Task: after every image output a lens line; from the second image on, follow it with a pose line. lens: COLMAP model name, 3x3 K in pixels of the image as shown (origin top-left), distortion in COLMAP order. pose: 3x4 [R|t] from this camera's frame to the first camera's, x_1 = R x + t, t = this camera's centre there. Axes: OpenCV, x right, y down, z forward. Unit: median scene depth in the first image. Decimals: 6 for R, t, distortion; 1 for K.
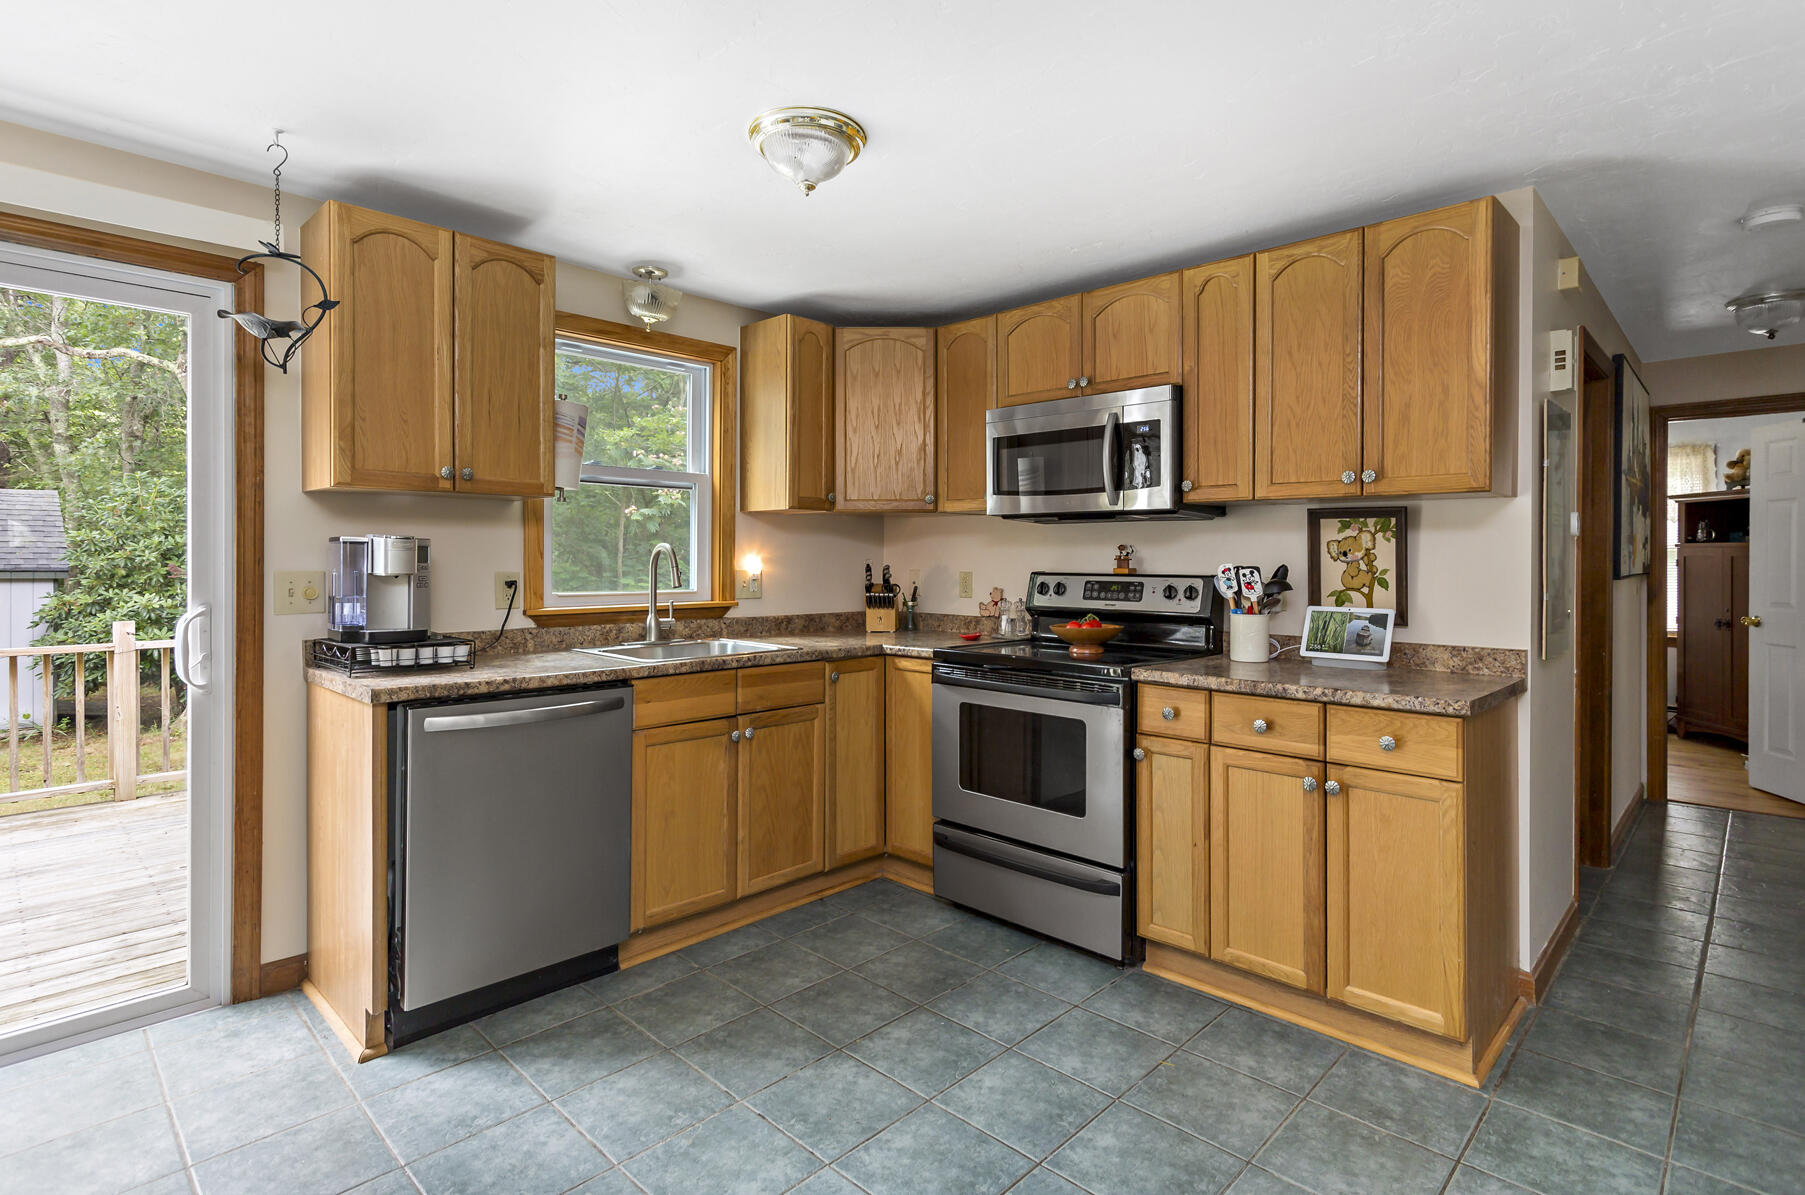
lens RADIAL K [[900.8, 0, 902.4], [0, 900.8, 557.4], [0, 0, 1]] dist [0.002183, -0.001770]
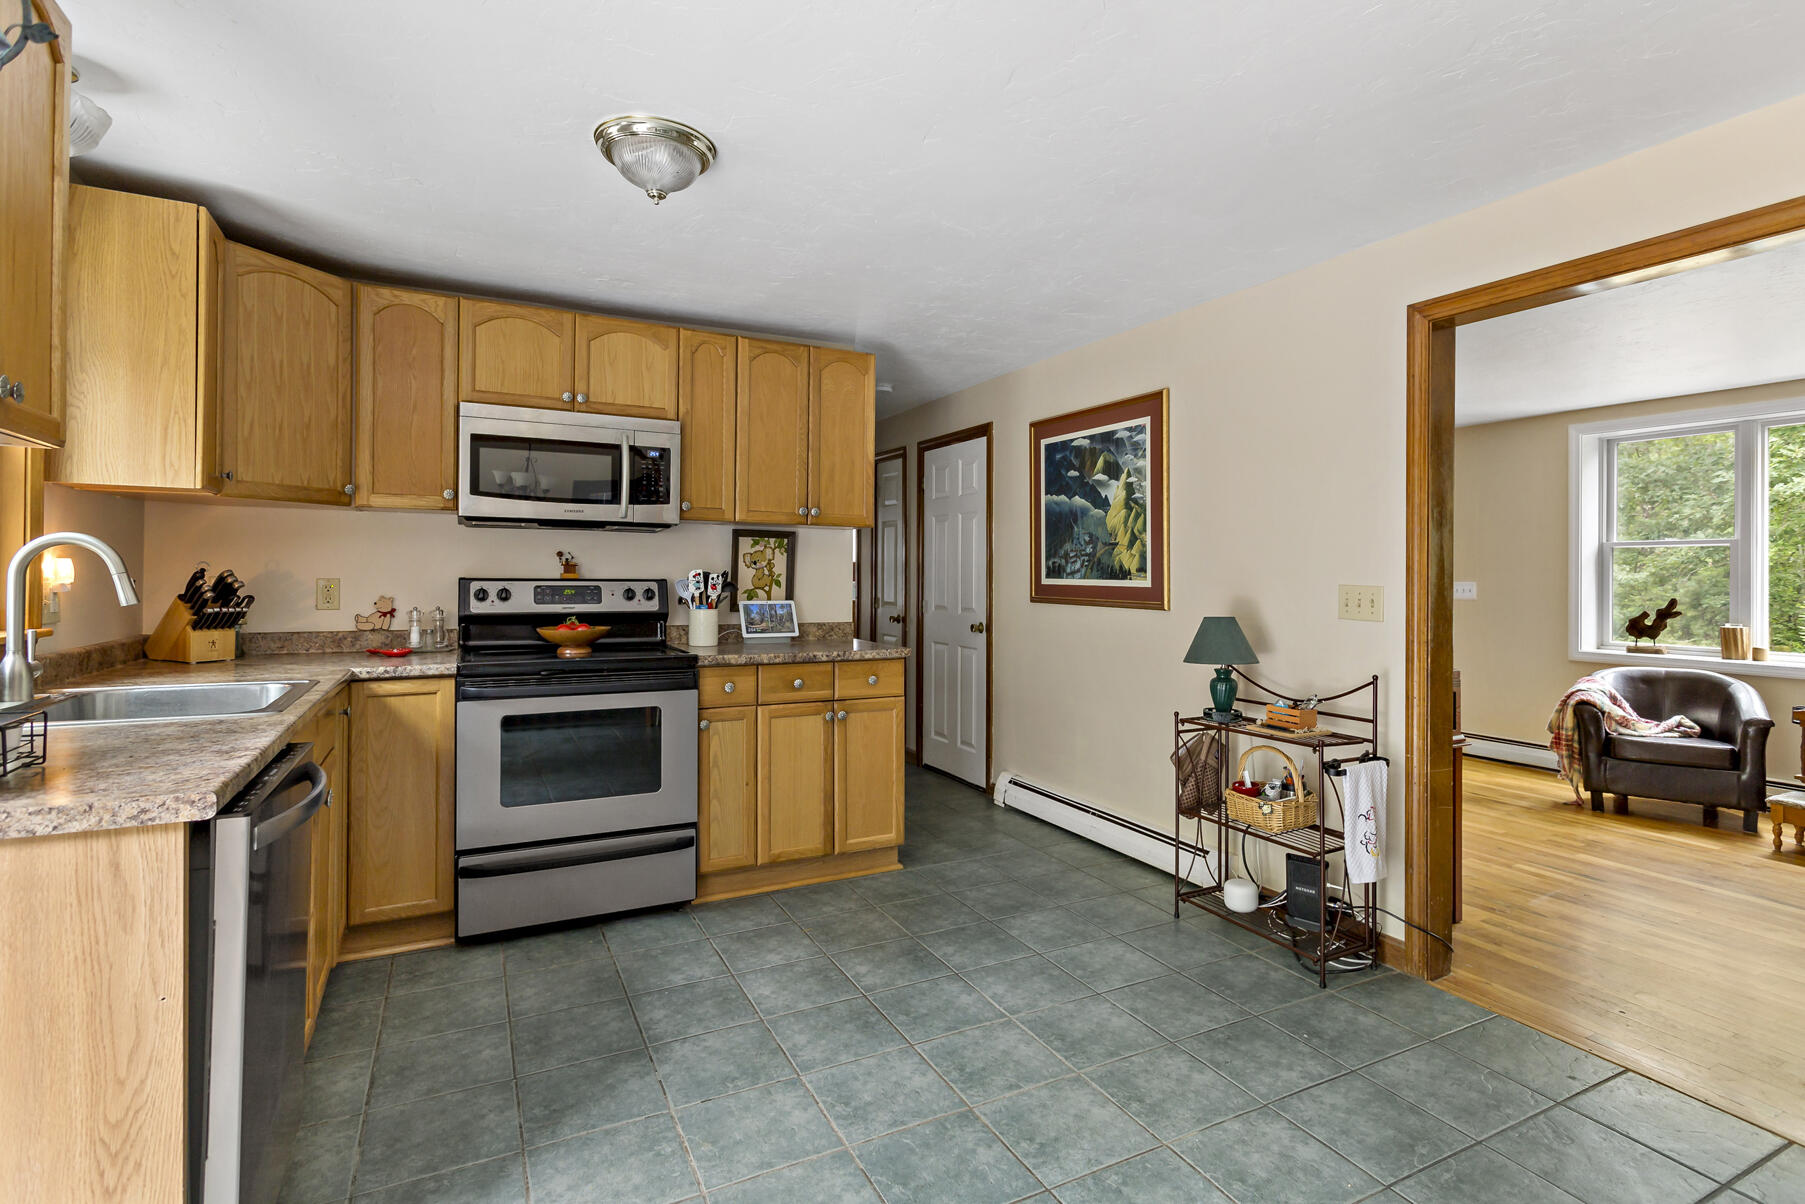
lens RADIAL K [[900.8, 0, 937.9], [0, 900.8, 571.5], [0, 0, 1]] dist [0.002183, -0.001770]
pose [[0.294399, 0.000691, 0.955682, -0.749283], [-0.008819, 0.999959, 0.001994, 0.004327], [-0.955642, -0.009015, 0.294393, 0.311783]]
